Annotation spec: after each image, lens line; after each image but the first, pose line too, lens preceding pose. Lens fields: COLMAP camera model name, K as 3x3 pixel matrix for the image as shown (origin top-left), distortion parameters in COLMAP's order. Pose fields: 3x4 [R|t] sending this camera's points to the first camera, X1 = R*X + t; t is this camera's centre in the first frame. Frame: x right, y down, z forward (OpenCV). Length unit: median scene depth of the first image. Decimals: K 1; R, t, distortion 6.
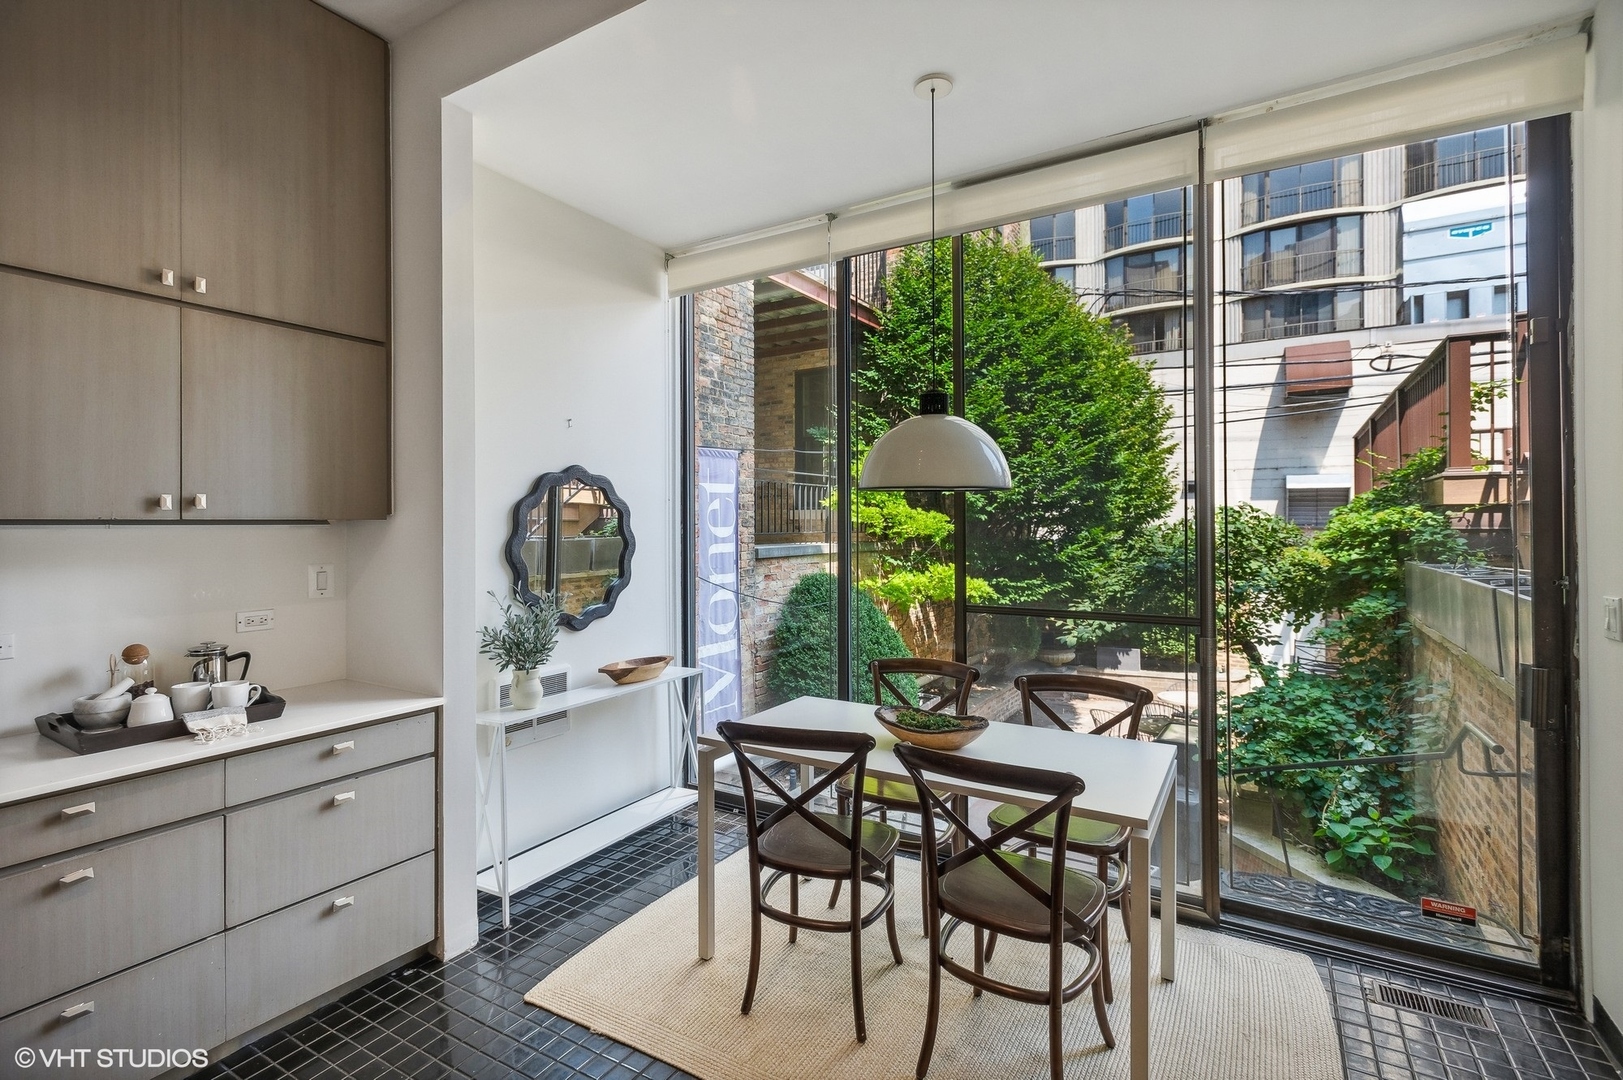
lens RADIAL K [[770.5, 0, 814.3], [0, 770.5, 500.5], [0, 0, 1]] dist [0.002424, 0.000462]
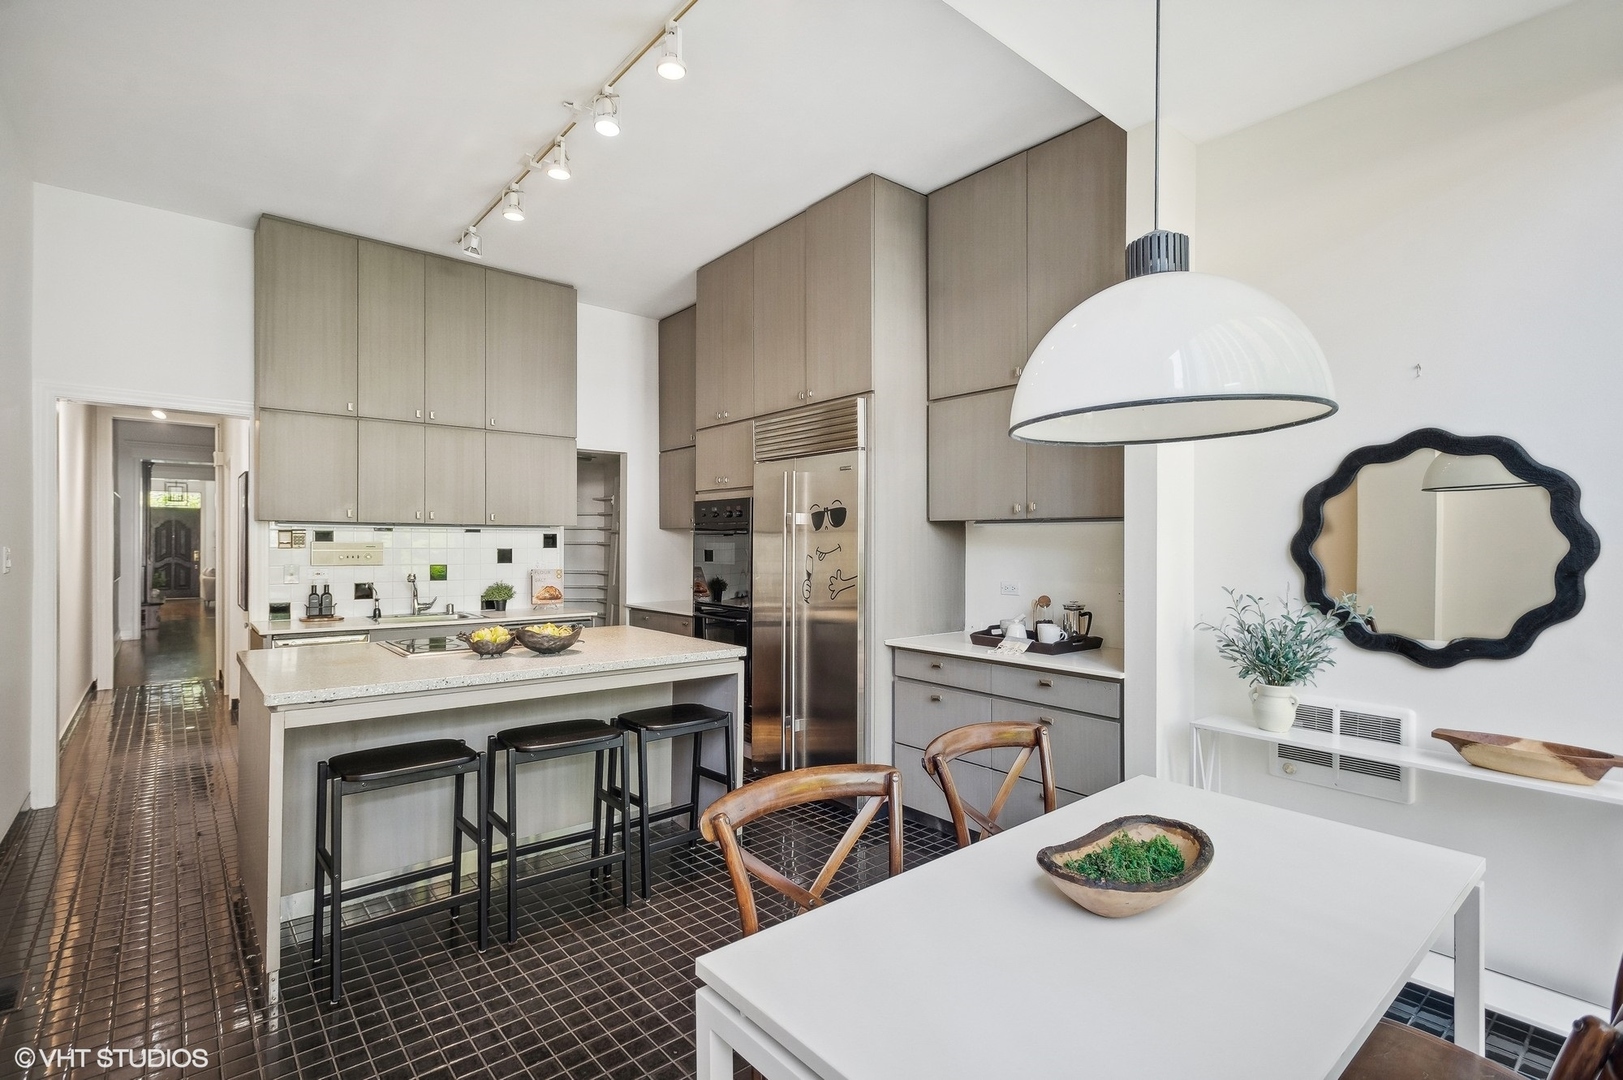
lens RADIAL K [[759.5, 0, 811.5], [0, 759.5, 540.0], [0, 0, 1]] dist [0.001789, 0.000265]
pose [[-0.326413, 0.001468, -0.945226, 0.560842], [0.024961, 0.999663, -0.007068, 0.048445], [0.944898, -0.025900, -0.326340, 0.750989]]
